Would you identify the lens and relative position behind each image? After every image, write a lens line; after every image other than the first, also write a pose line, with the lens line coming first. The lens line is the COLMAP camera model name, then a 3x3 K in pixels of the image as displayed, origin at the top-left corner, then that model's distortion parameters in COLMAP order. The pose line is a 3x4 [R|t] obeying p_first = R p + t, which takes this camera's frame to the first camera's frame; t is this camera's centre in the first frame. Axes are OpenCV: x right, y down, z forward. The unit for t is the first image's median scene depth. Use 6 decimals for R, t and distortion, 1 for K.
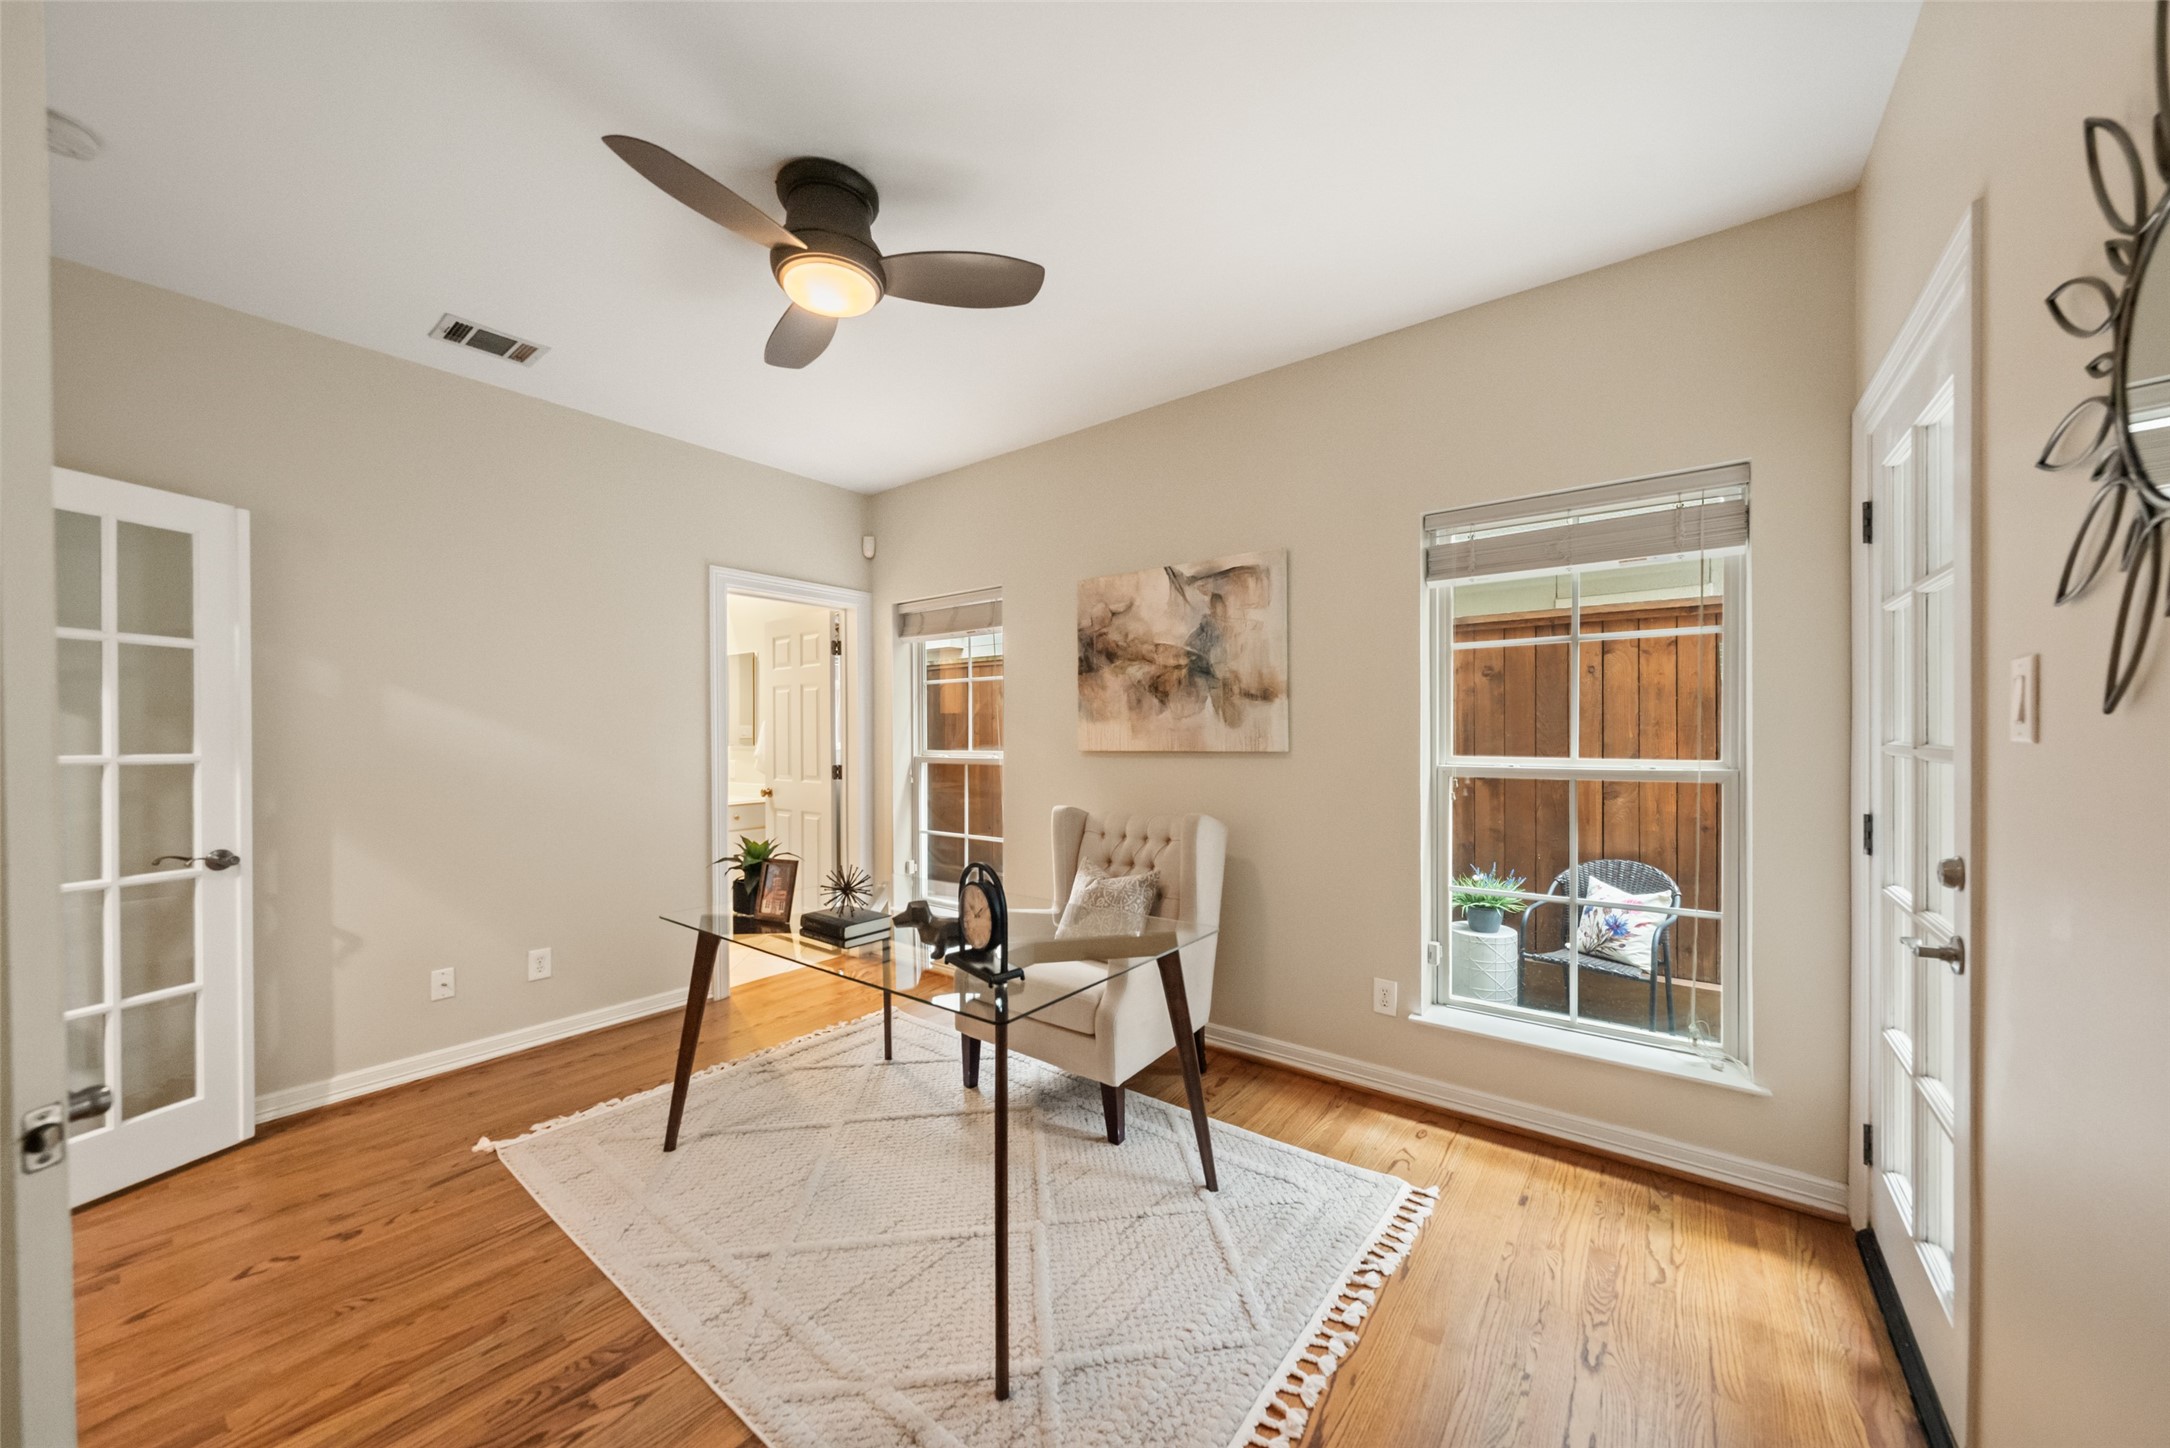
lens RADIAL K [[757.1, 0, 1089.1], [0, 757.1, 733.2], [0, 0, 1]] dist [-0.003052, 0.000458]
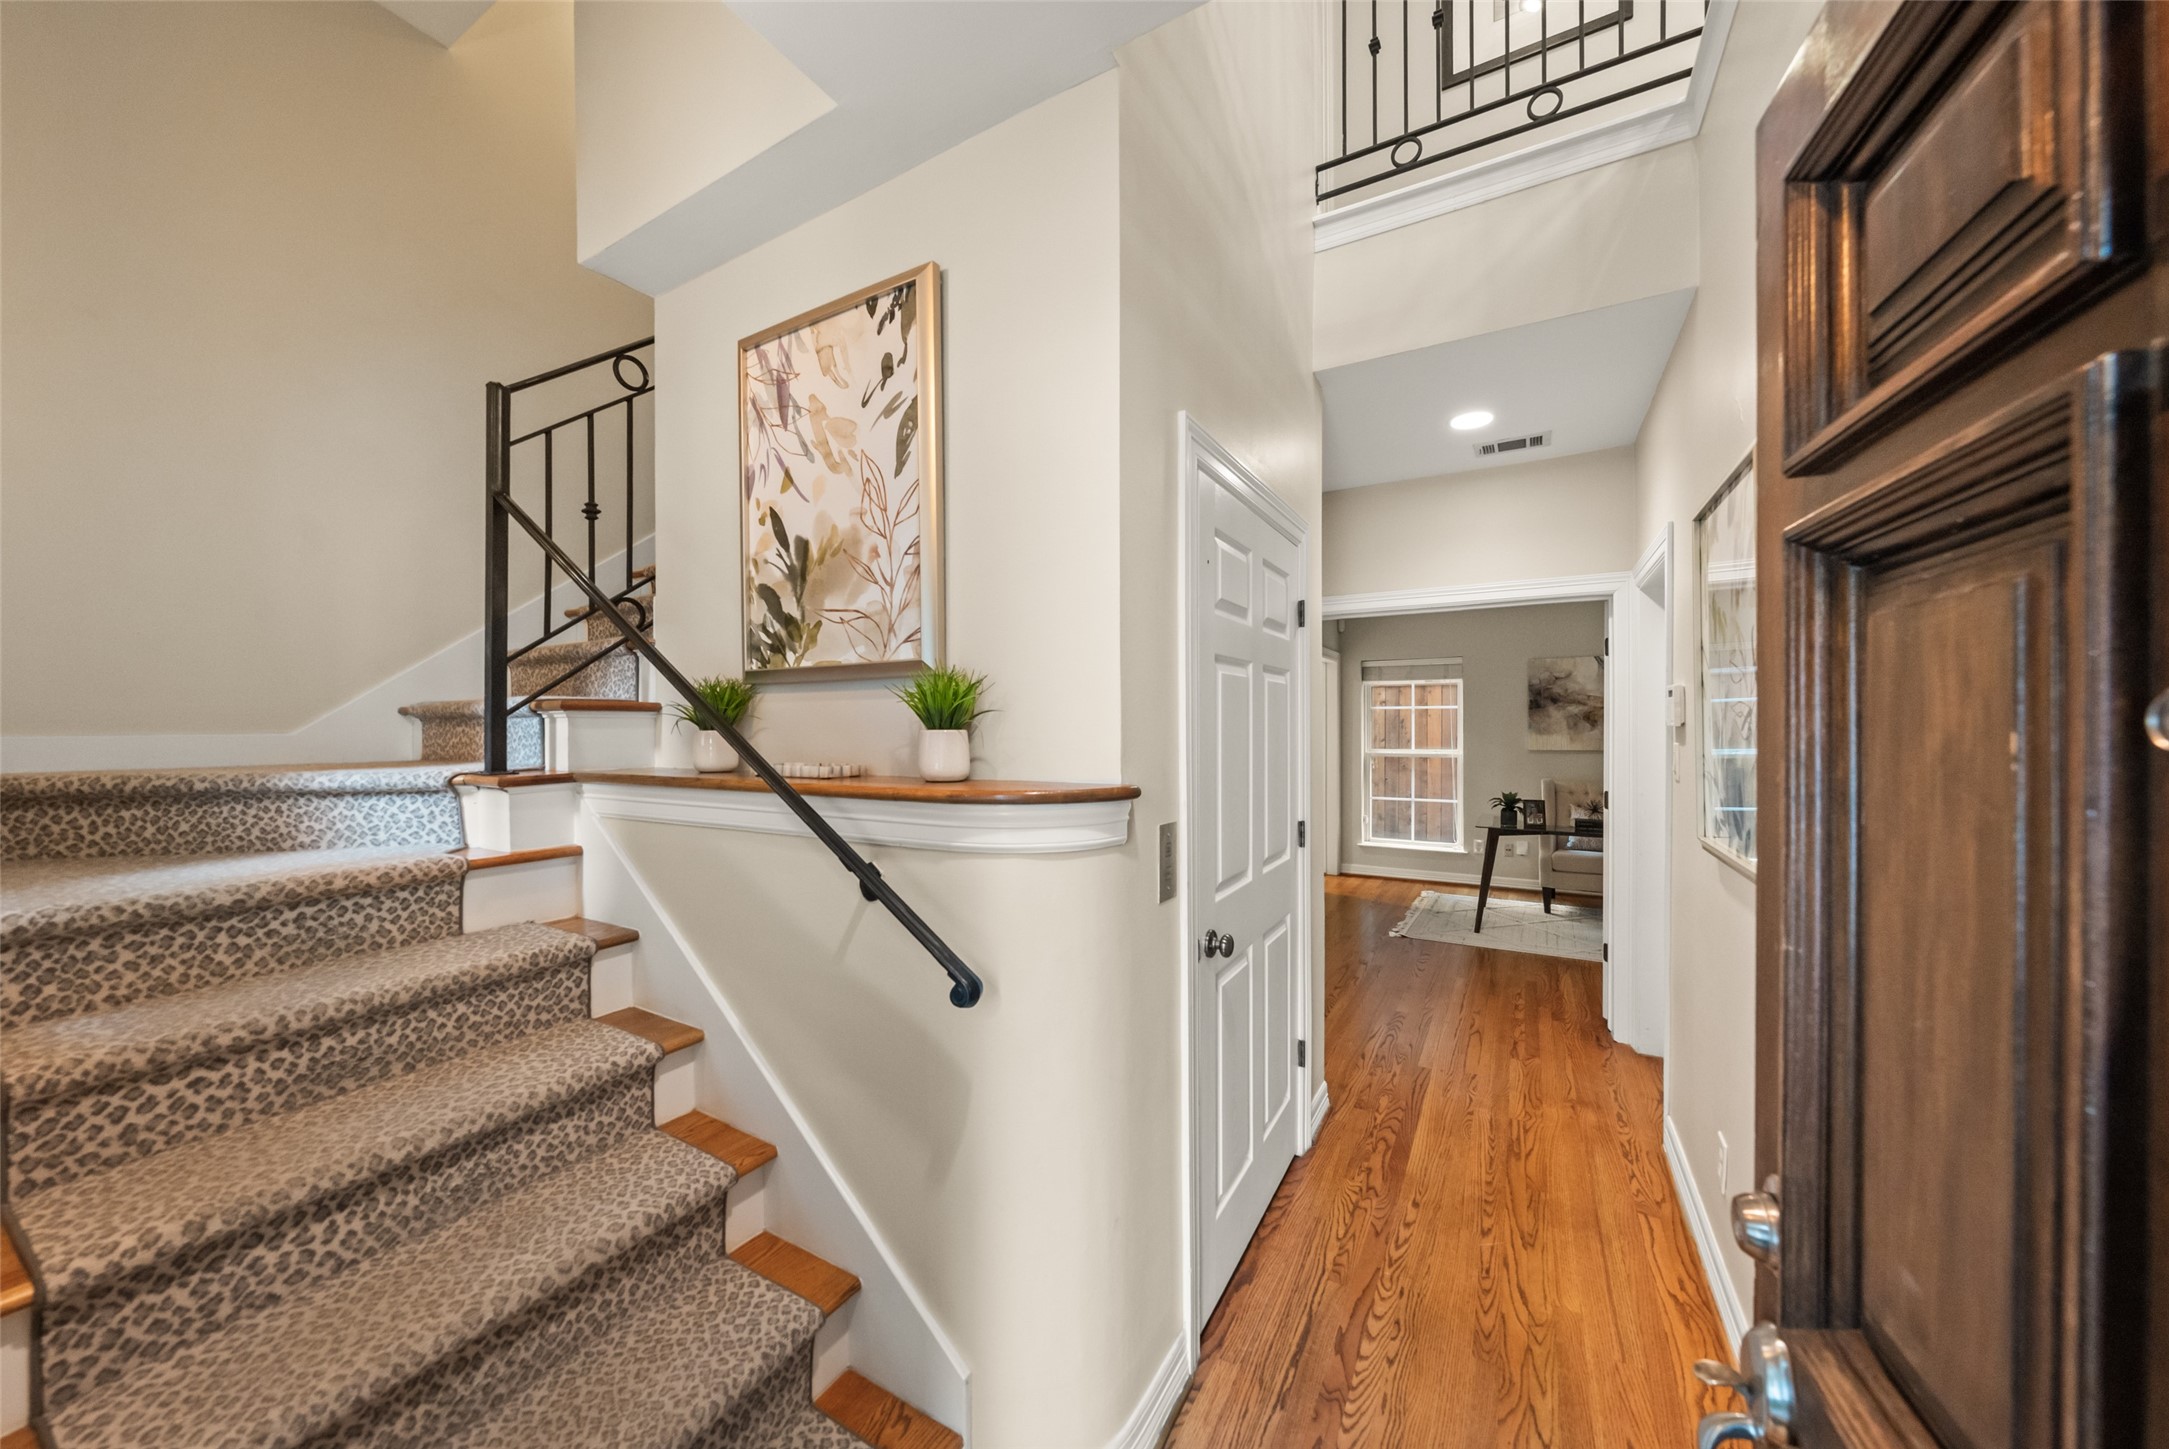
lens RADIAL K [[756.8, 0, 1081.5], [0, 756.8, 728.8], [0, 0, 1]] dist [-0.003052, 0.000458]
pose [[0.991967, 0.002319, 0.126476, -1.391447], [-0.002343, 0.999997, 0.000041, -0.027451], [-0.126476, -0.000337, 0.991970, -0.735607]]
